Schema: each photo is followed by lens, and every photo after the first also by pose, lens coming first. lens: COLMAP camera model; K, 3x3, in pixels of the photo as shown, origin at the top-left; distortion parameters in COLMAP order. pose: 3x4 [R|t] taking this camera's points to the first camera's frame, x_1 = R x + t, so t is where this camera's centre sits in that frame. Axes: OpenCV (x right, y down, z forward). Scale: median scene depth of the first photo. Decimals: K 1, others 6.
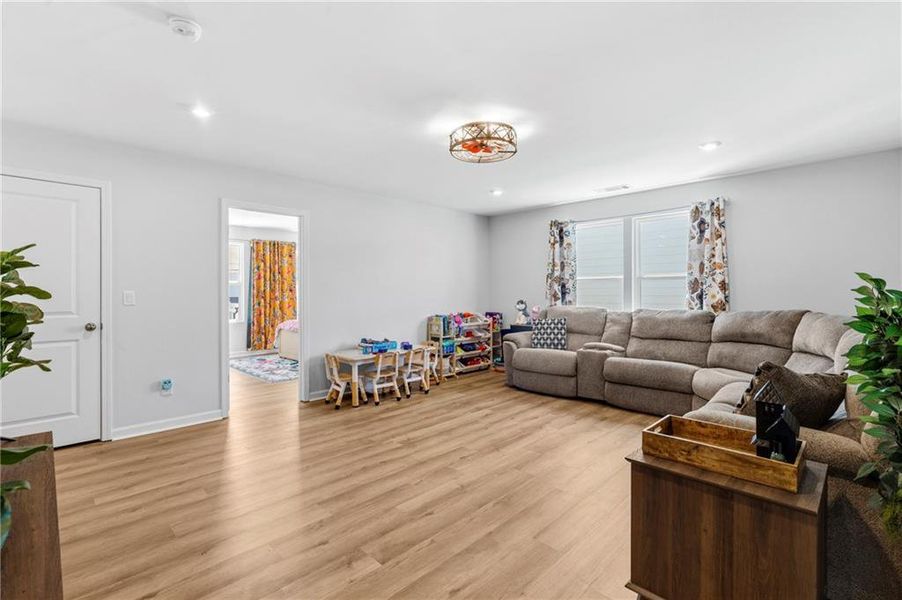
lens RADIAL K [[413.0, 0, 450.2], [0, 413.0, 295.1], [0, 0, 1]] dist [-0.002059, 0.000580]
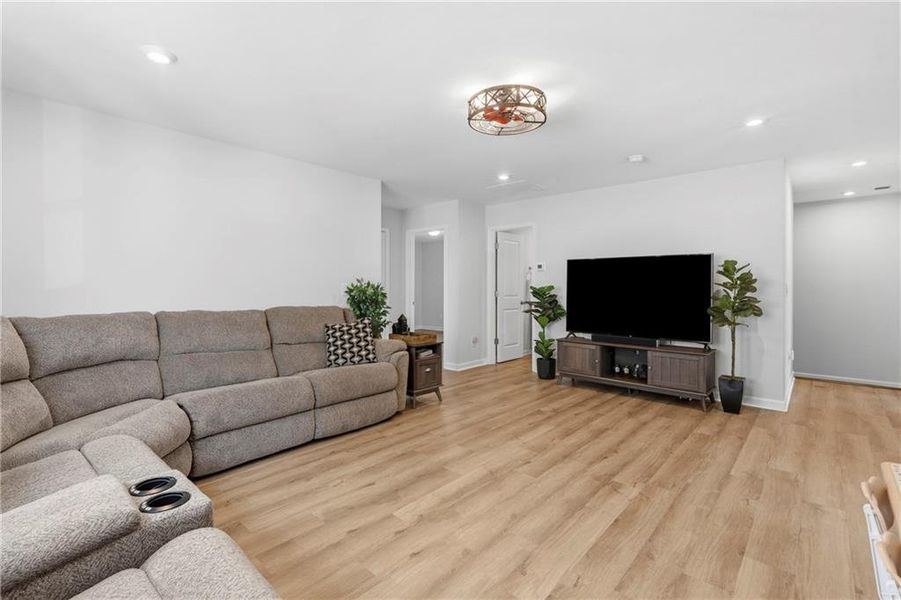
lens RADIAL K [[409.4, 0, 447.9], [0, 409.4, 296.3], [0, 0, 1]] dist [-0.004171, -0.000189]
pose [[-0.999254, 0.003887, -0.038421, 0.168563], [0.002839, 0.999623, 0.027305, -0.006521], [0.038513, 0.027175, -0.998889, 1.307517]]
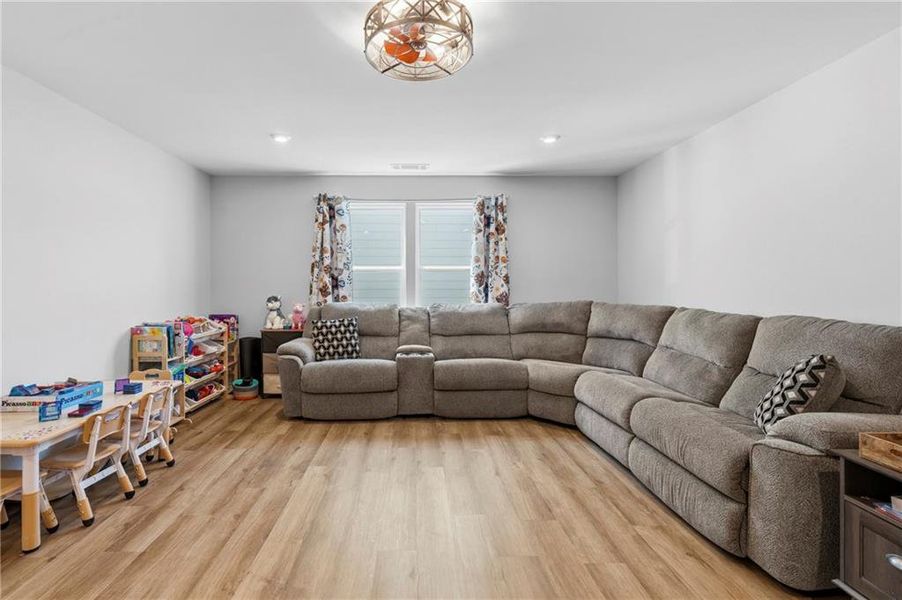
lens RADIAL K [[429.9, 0, 423.4], [0, 429.9, 286.7], [0, 0, 1]] dist [0.000125, 0.000482]
pose [[0.700312, -0.000565, 0.713836, -0.261473], [0.004977, 0.999979, -0.004091, -0.000326], [-0.713819, 0.006418, 0.700301, 0.390260]]
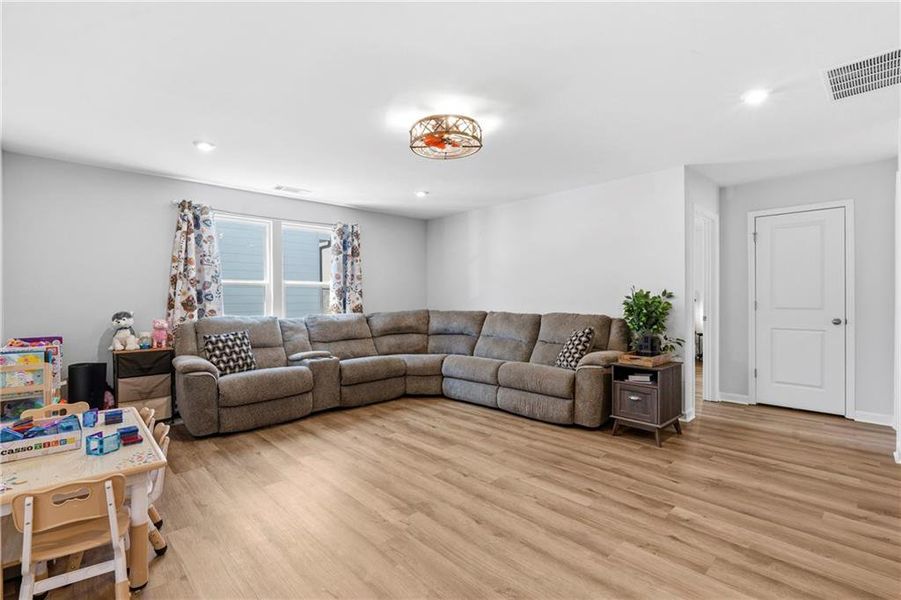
lens RADIAL K [[411.6, 0, 448.9], [0, 411.6, 301.8], [0, 0, 1]] dist [-0.001129, 0.000322]
pose [[0.034883, -0.005126, 0.999378, -0.608255], [0.012745, 0.999908, 0.004684, 0.000247], [-0.999310, 0.012574, 0.034945, 0.684019]]
